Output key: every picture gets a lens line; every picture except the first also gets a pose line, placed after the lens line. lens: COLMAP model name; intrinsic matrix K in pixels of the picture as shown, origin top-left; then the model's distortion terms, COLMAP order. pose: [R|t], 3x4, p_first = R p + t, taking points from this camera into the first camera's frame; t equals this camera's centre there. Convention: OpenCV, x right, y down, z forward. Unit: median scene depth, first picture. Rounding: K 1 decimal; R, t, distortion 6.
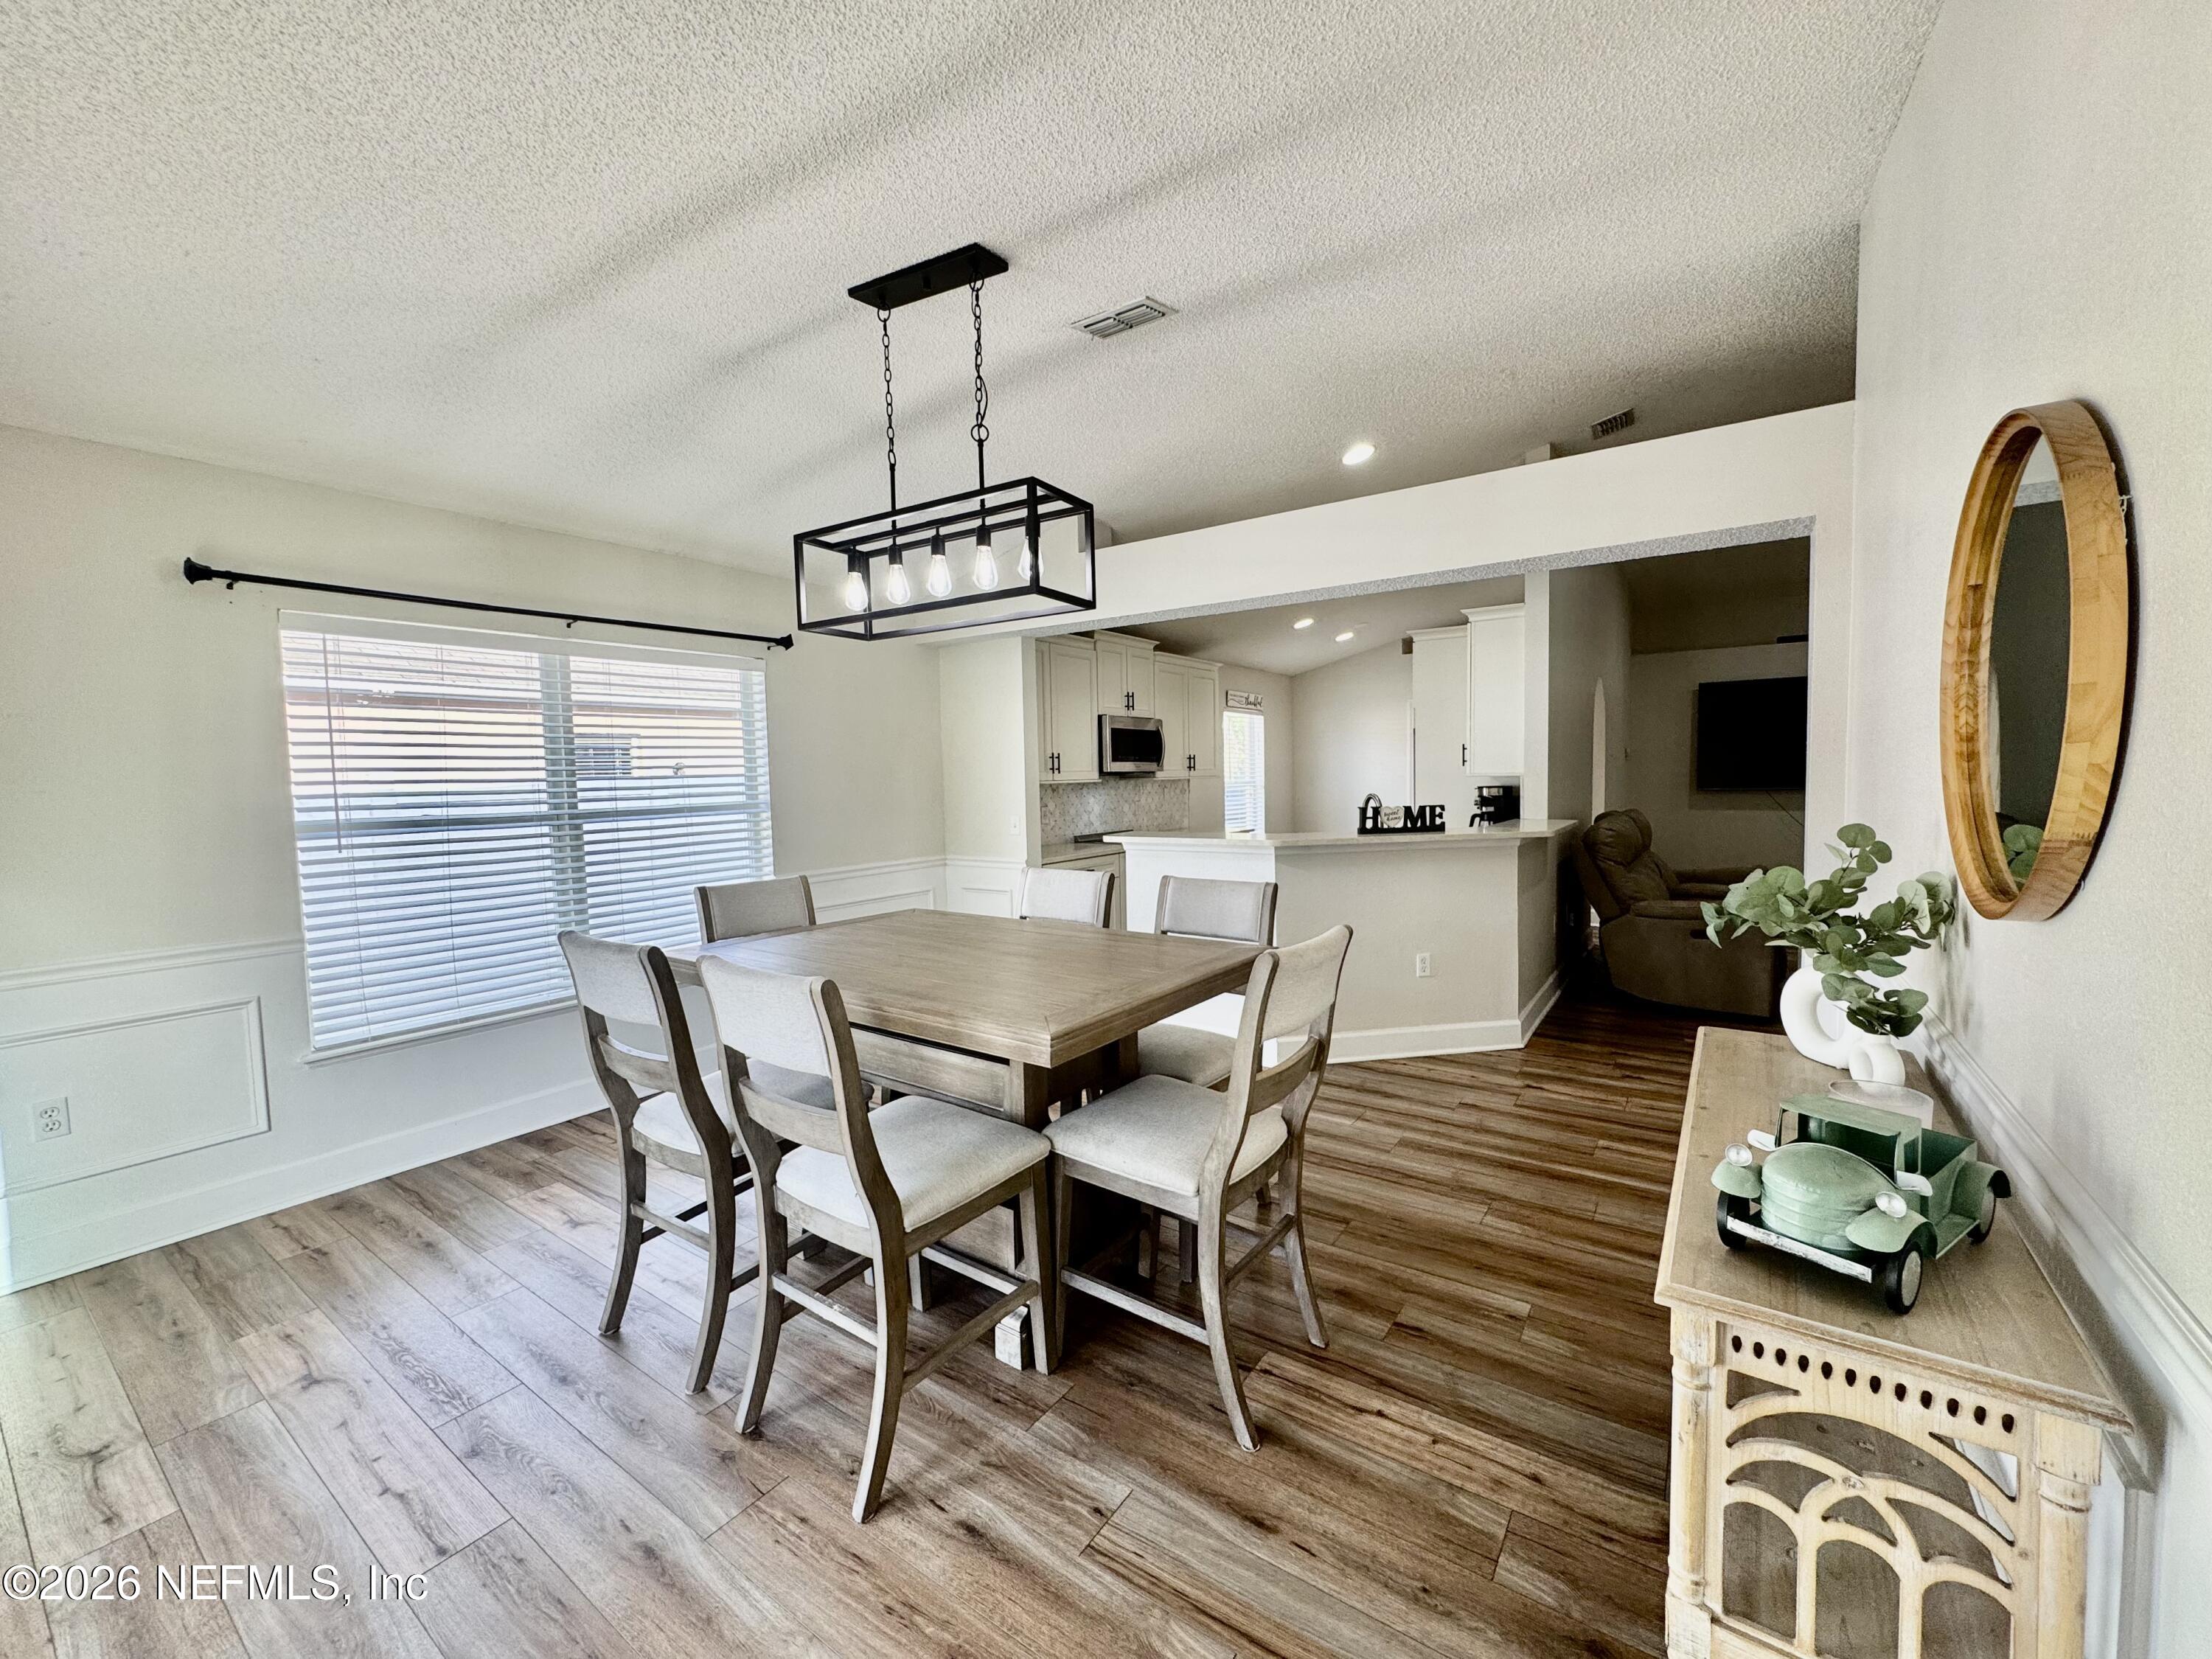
lens RADIAL K [[884.3, 0, 1108.3], [0, 884.3, 825.7], [0, 0, 1]] dist [-0.003100, 0.000254]
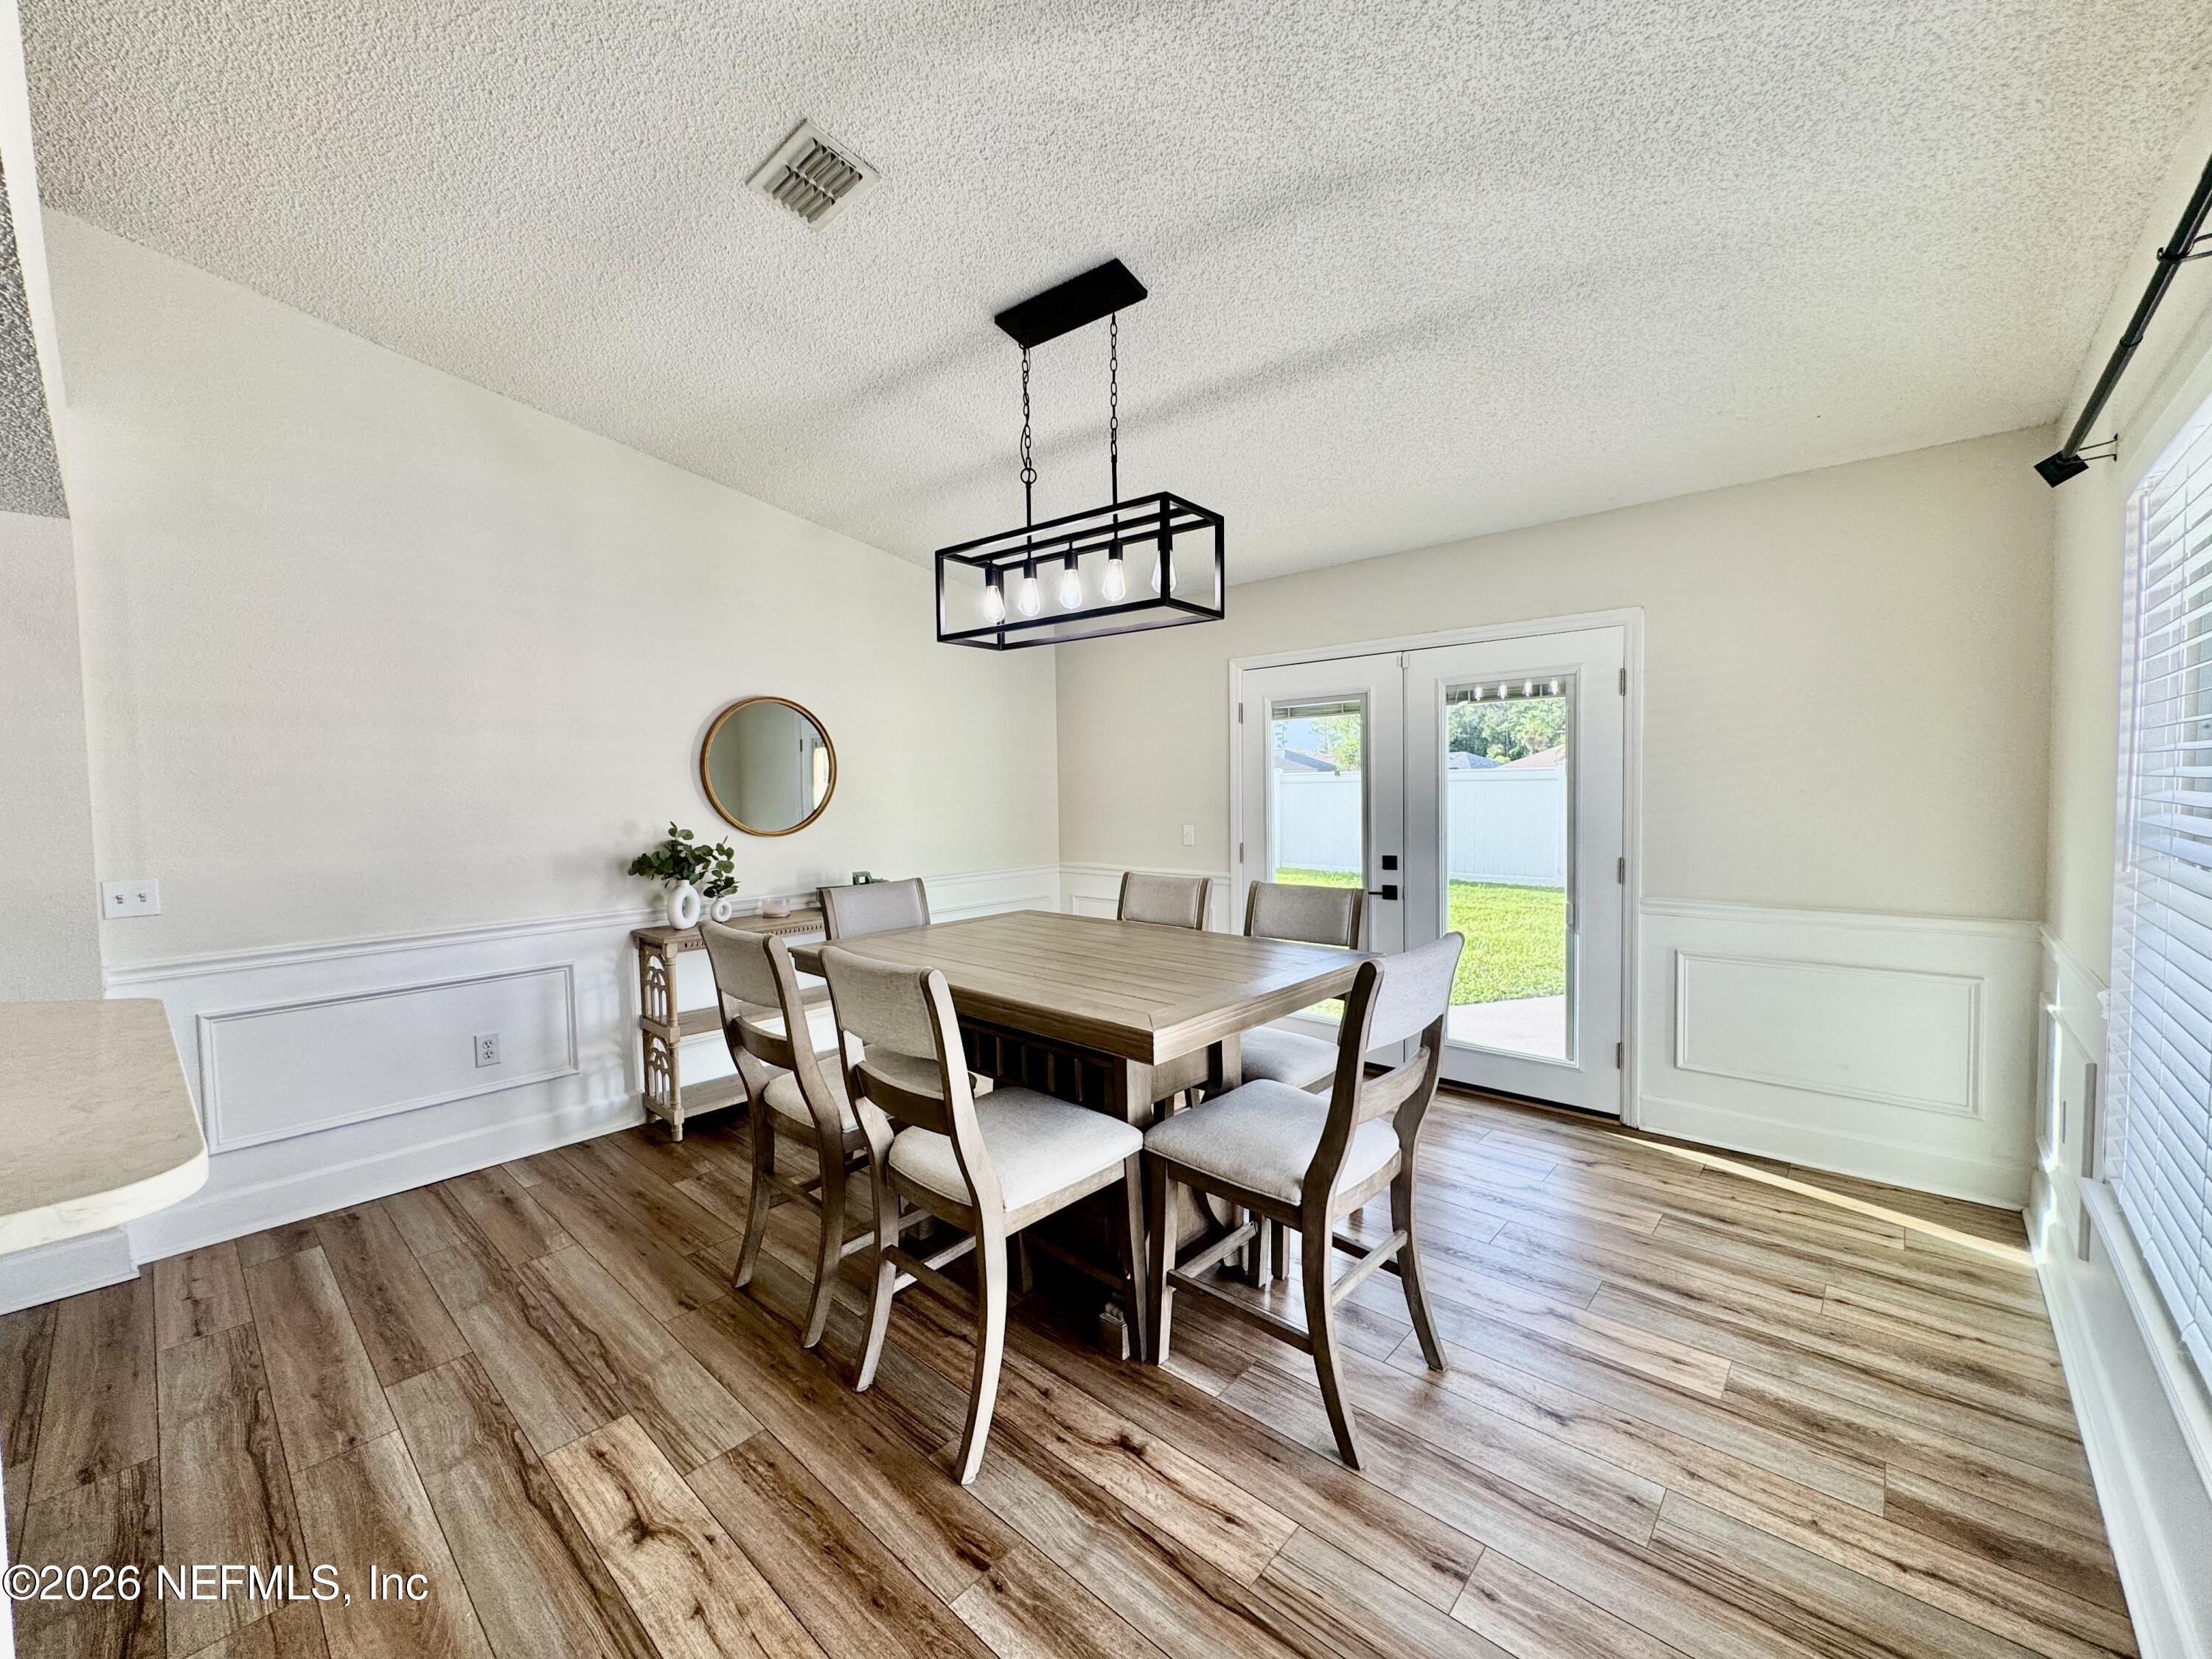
lens RADIAL K [[881.3, 0, 1109.5], [0, 881.3, 826.1], [0, 0, 1]] dist [-0.002184, 0.000090]
pose [[-0.991009, 0.032586, 0.129769, -0.201037], [0.045600, 0.994080, 0.098615, -0.059189], [-0.125787, 0.103646, -0.986628, 1.148963]]
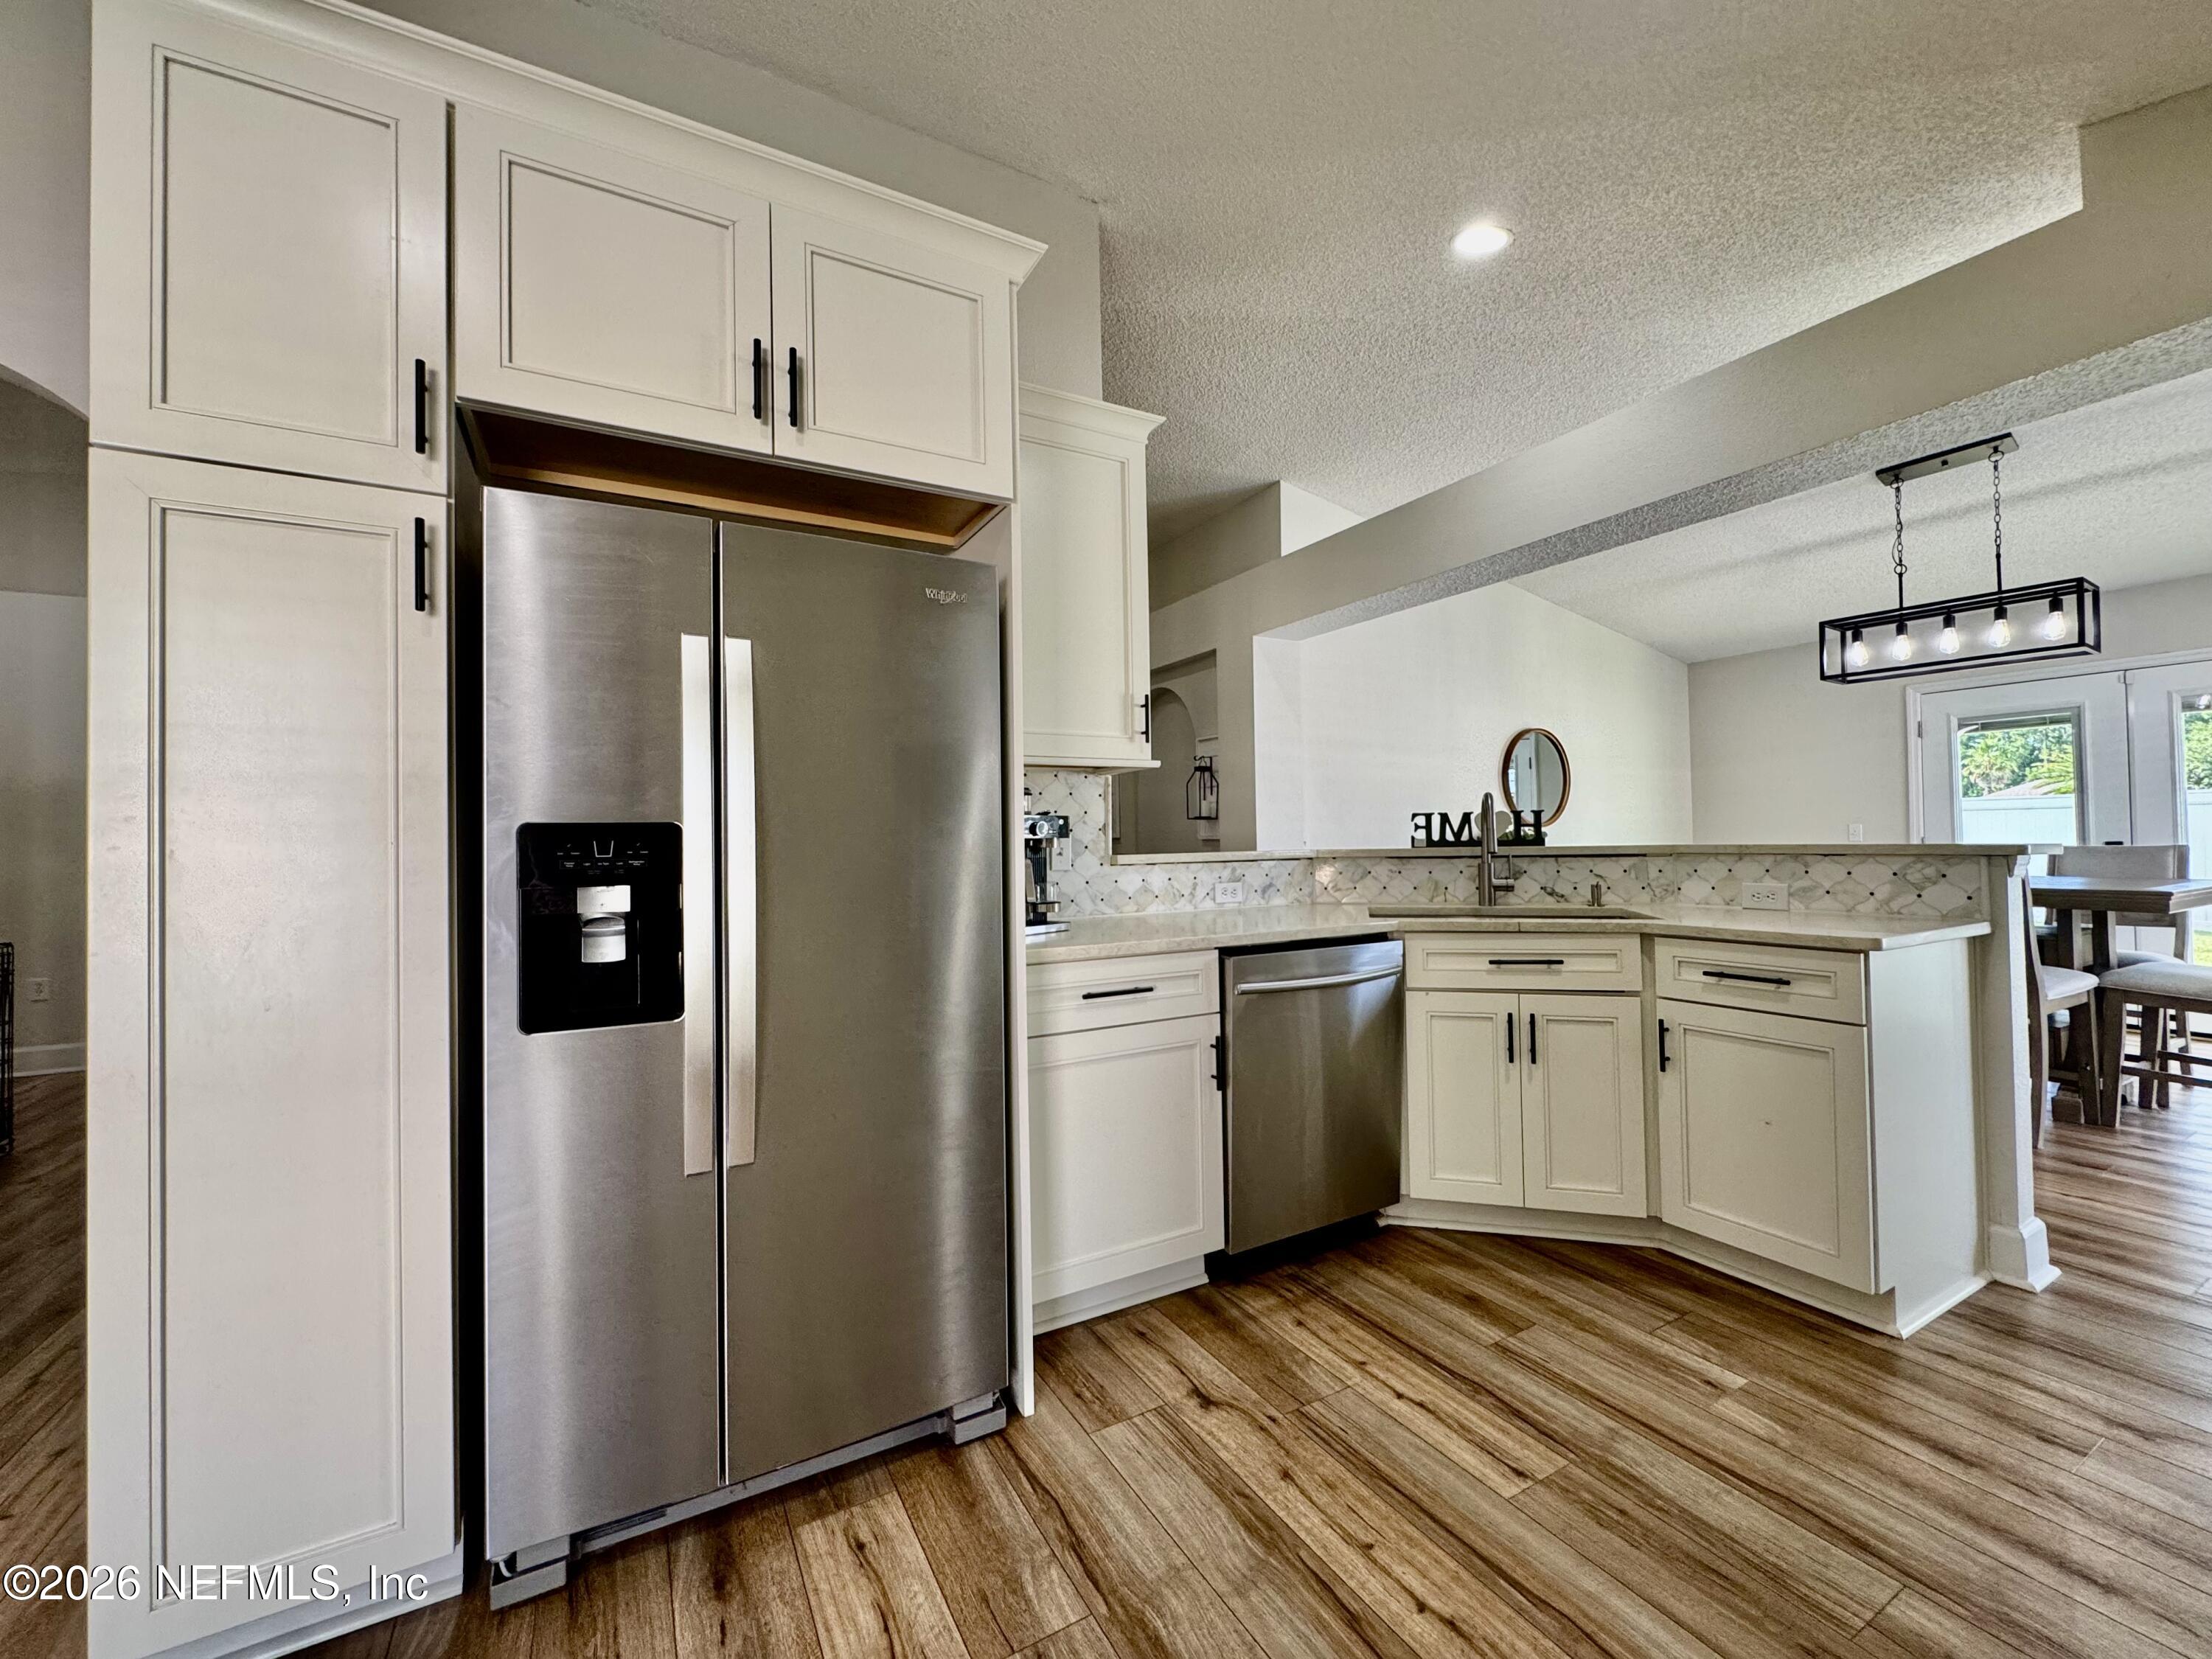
lens RADIAL K [[884.3, 0, 1108.3], [0, 884.3, 825.7], [0, 0, 1]] dist [-0.003100, 0.000254]
pose [[-0.897868, 0.041643, 0.438290, 0.272639], [0.059102, 0.997907, 0.026260, -0.046671], [-0.436279, 0.049482, -0.898450, 1.735850]]
